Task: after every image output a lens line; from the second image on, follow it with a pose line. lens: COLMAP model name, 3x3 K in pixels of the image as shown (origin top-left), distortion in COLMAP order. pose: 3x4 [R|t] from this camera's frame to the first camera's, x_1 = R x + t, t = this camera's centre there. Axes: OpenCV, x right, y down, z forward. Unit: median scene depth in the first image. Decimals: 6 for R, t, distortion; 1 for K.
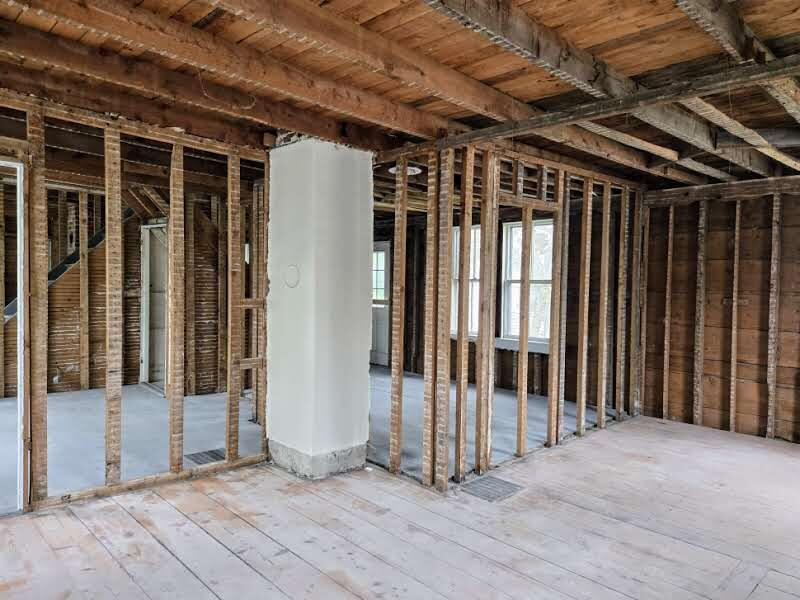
lens RADIAL K [[545.6, 0, 394.7], [0, 545.6, 295.6], [0, 0, 1]] dist [0.029710, -0.011336]
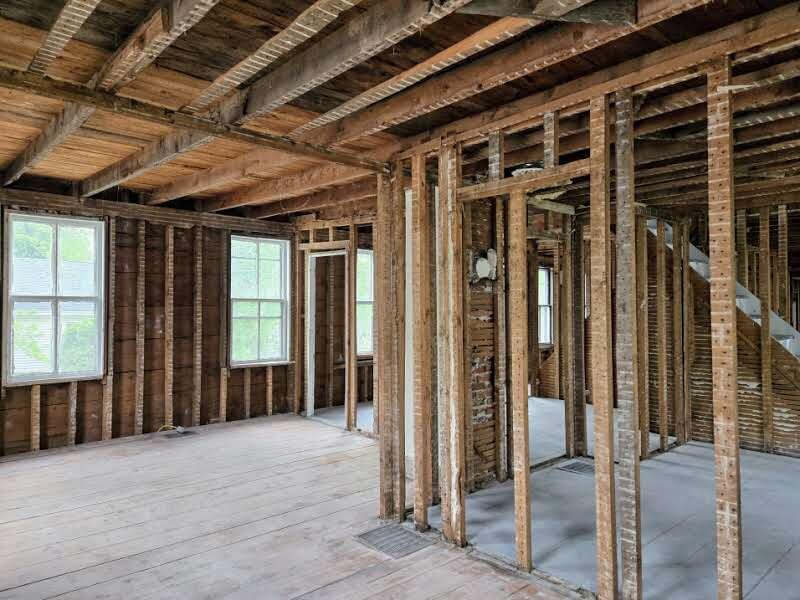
lens RADIAL K [[545.6, 0, 397.2], [0, 545.6, 302.0], [0, 0, 1]] dist [0.029710, -0.011336]
pose [[-0.019221, -0.037154, -0.999125, 1.100296], [-0.026957, 0.998965, -0.036629, 0.005182], [0.999452, 0.026230, -0.020202, 1.050606]]
